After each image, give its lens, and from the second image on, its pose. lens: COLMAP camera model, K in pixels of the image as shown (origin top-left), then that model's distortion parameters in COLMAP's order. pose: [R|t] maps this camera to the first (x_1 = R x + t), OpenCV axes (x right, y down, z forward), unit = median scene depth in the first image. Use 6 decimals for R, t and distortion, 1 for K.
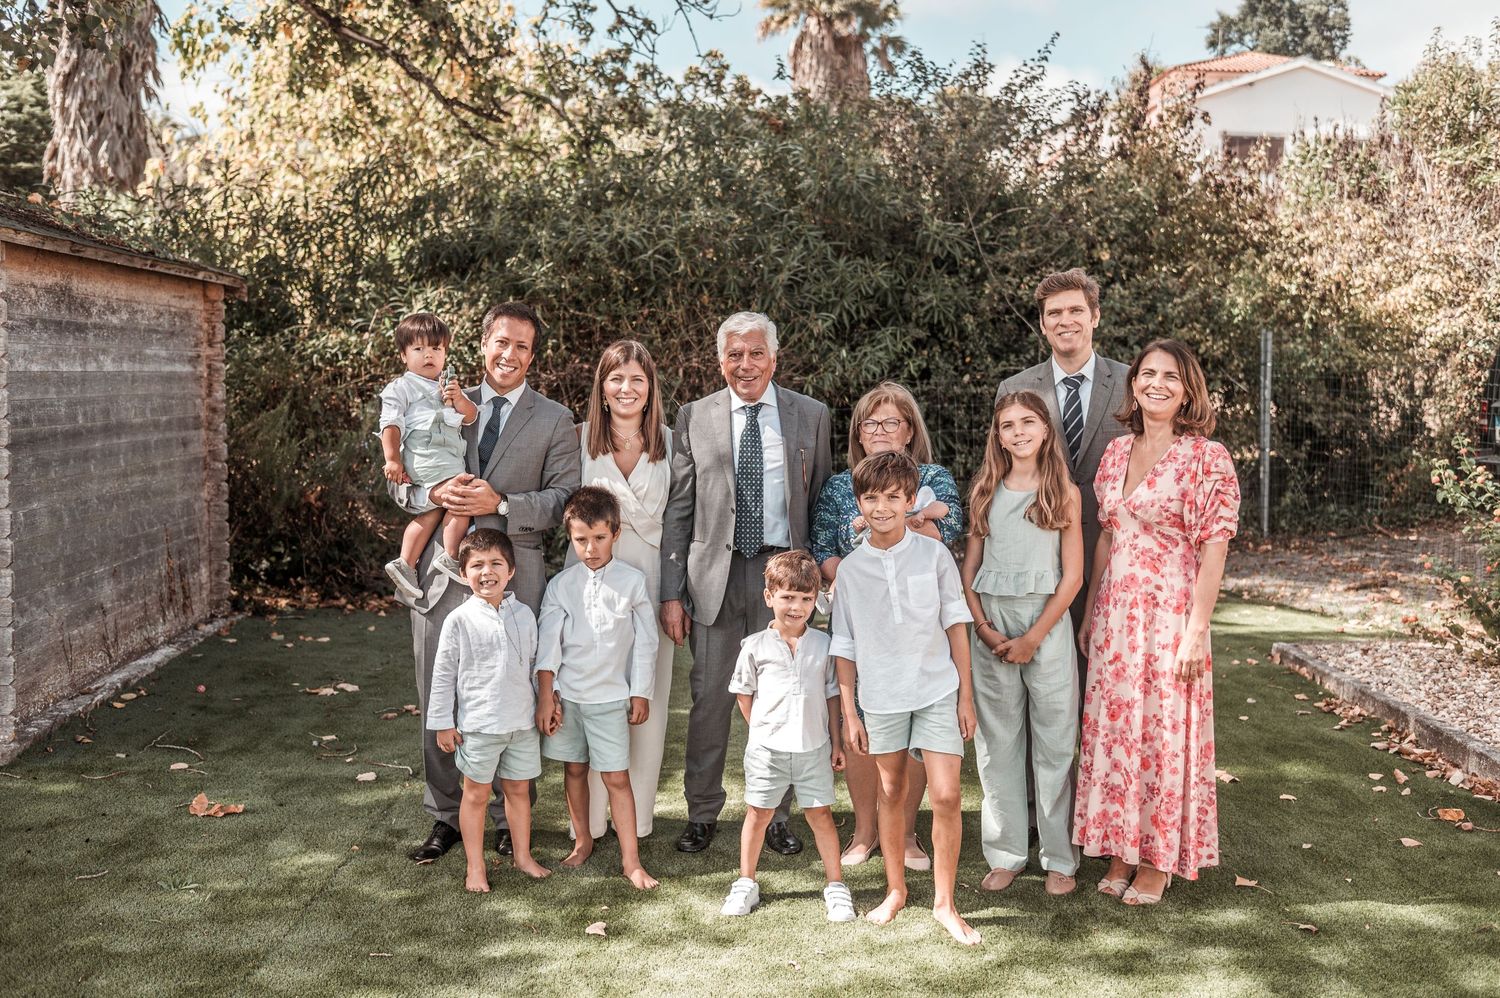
lens RADIAL K [[1508.0, 0, 747.9], [0, 1508.0, 529.7], [0, 0, 1]] dist [-0.015577, -0.018275]
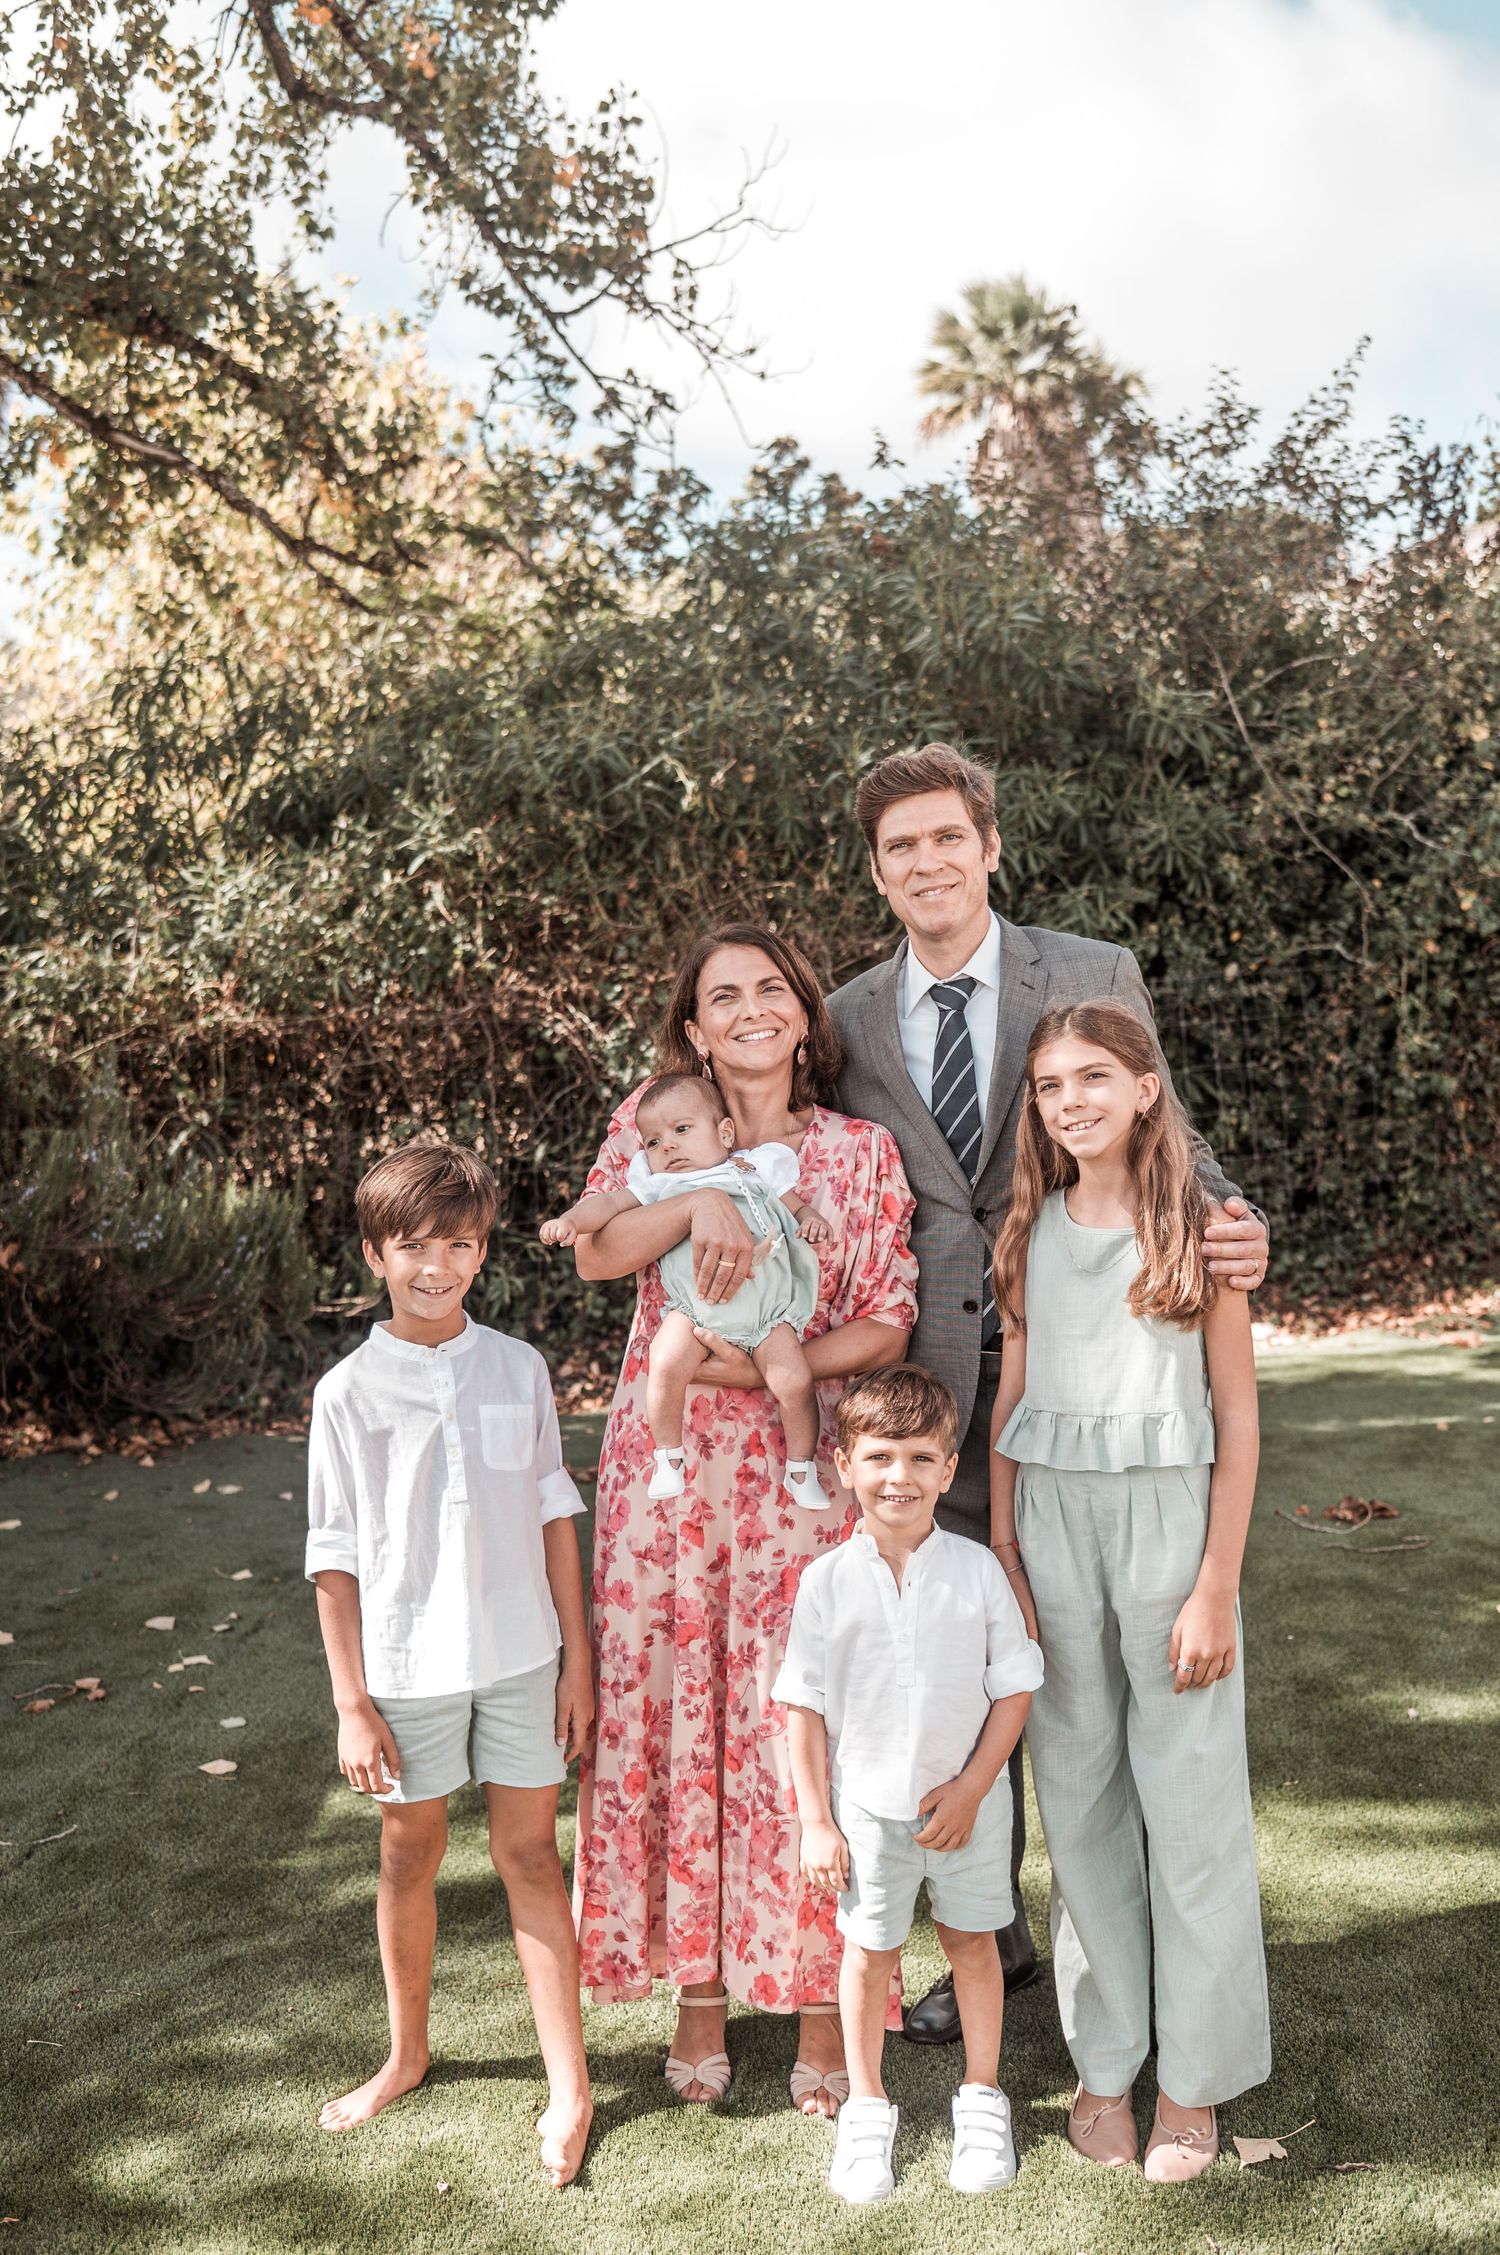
lens RADIAL K [[2267.0, 0, 749.7], [0, 2267.0, 1161.5], [0, 0, 1]] dist [-0.015577, -0.018275]
pose [[0.993321, -0.048938, -0.104495, 0.050988], [0.046374, 0.998564, -0.026832, -0.016112], [0.105658, 0.021807, 0.994163, 0.154172]]
